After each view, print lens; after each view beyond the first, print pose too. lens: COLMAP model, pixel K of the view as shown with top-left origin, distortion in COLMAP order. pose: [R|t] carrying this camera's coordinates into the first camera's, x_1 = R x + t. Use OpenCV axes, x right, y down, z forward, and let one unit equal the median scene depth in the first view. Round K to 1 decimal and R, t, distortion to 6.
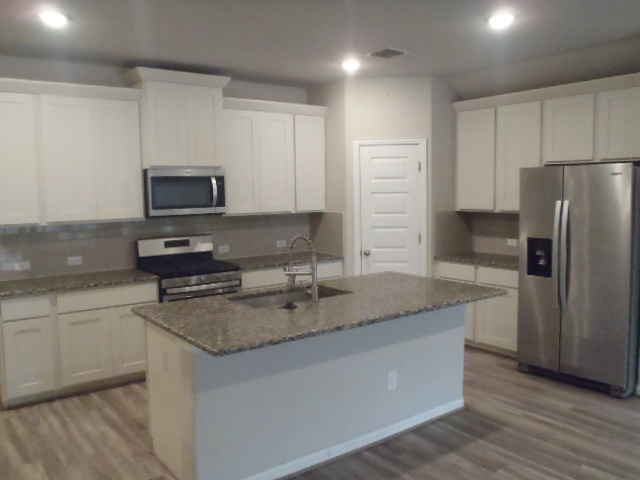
lens RADIAL K [[545.0, 0, 320.4], [0, 545.0, 238.5], [0, 0, 1]] dist [-0.044246, 0.018994]
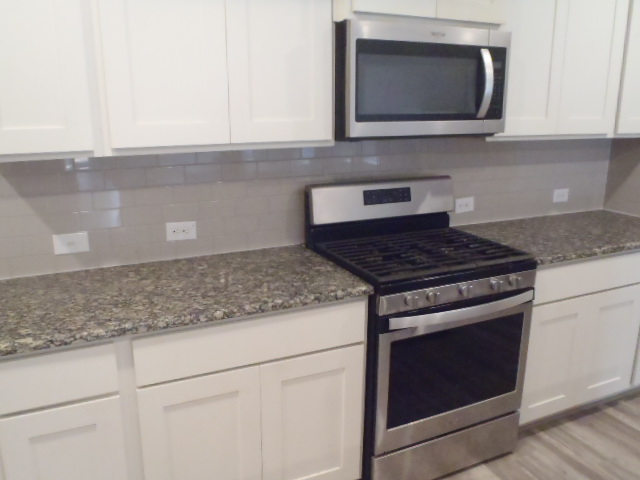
lens RADIAL K [[545.0, 0, 318.8], [0, 545.0, 242.3], [0, 0, 1]] dist [-0.044246, 0.018994]
pose [[0.978647, 0.067381, -0.194189, -0.238447], [-0.035295, 0.985798, 0.164185, -0.028082], [0.202494, -0.153825, 0.967127, 0.548669]]
